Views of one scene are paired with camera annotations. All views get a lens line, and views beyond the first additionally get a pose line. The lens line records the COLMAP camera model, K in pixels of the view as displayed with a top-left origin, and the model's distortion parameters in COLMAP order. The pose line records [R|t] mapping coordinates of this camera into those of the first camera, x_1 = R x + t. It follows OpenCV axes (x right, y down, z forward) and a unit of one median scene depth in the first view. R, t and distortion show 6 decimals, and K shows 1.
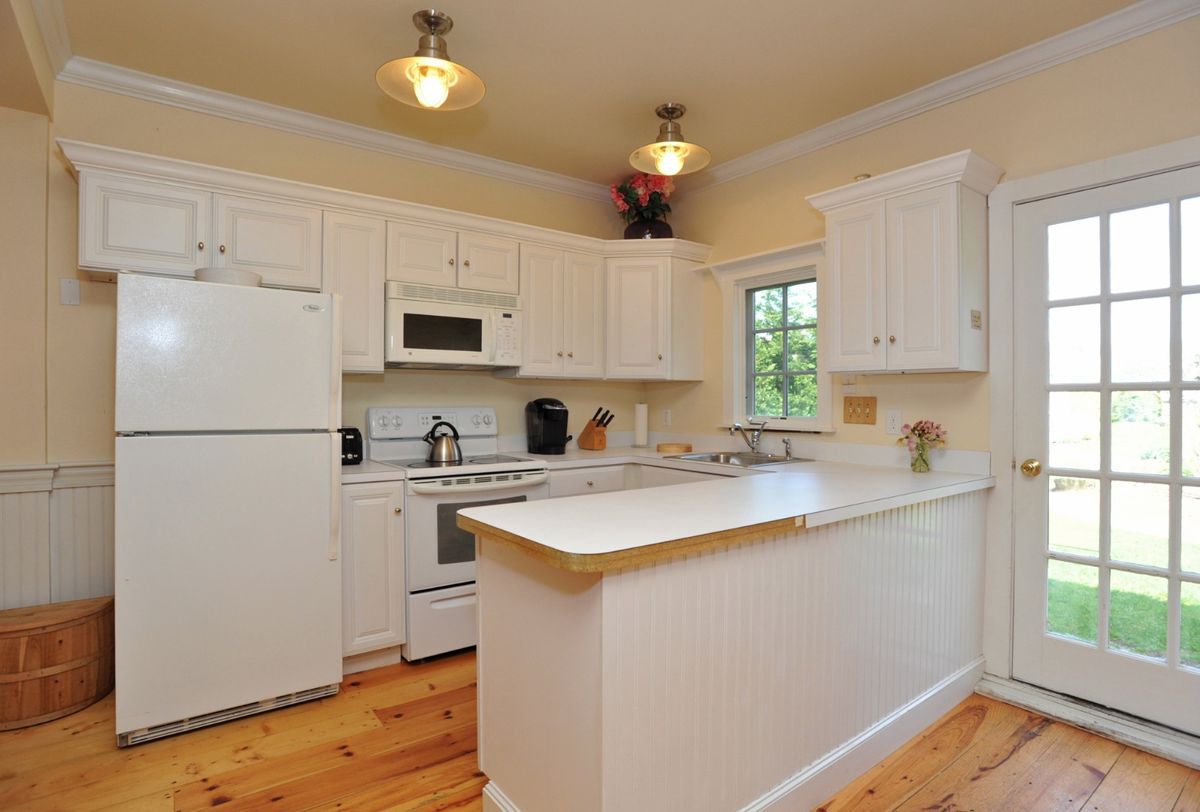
lens RADIAL K [[613.2, 0, 575.1], [0, 613.2, 408.3], [0, 0, 1]] dist [-0.022751, 0.001946]
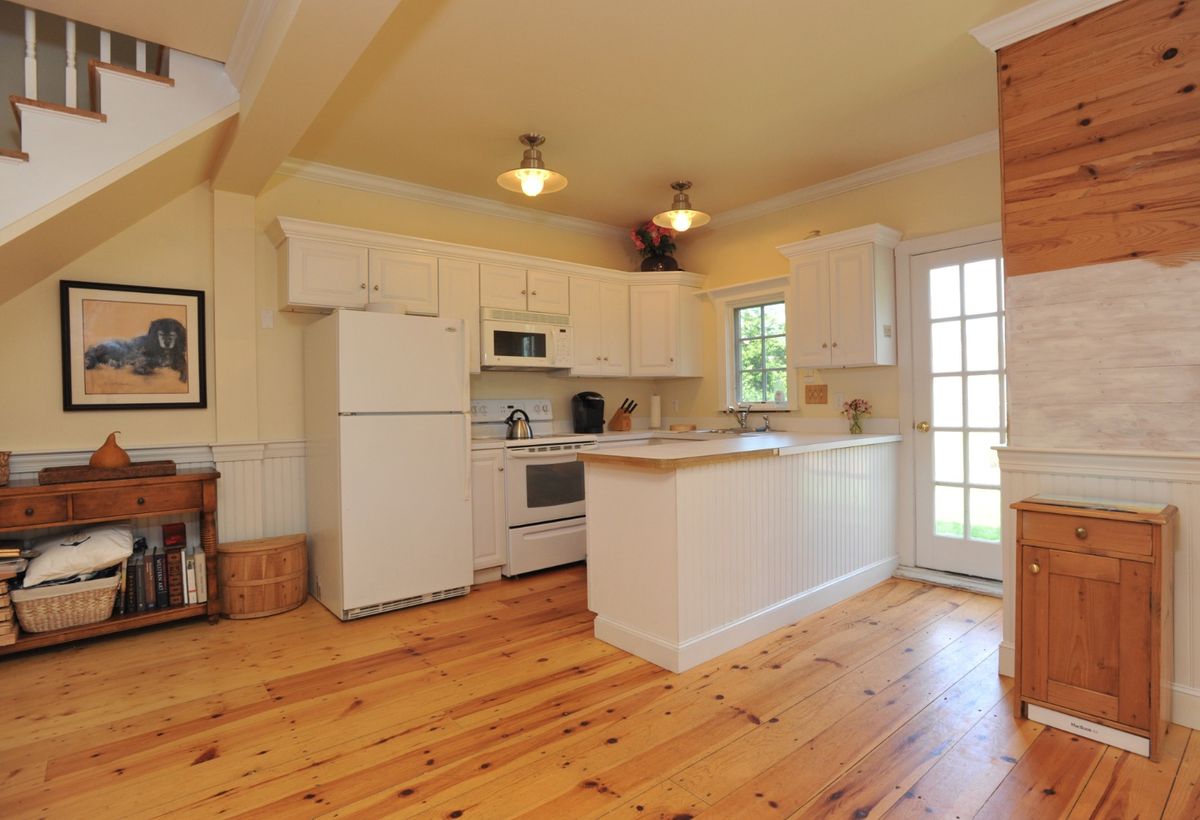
lens RADIAL K [[600.4, 0, 600.0], [0, 600.4, 410.0], [0, 0, 1]] dist [-0.025304, 0.000794]
pose [[0.997535, -0.021293, 0.066869, -0.127022], [0.021538, 0.999764, -0.002953, 0.031902], [-0.066790, 0.004386, 0.997757, -0.349212]]
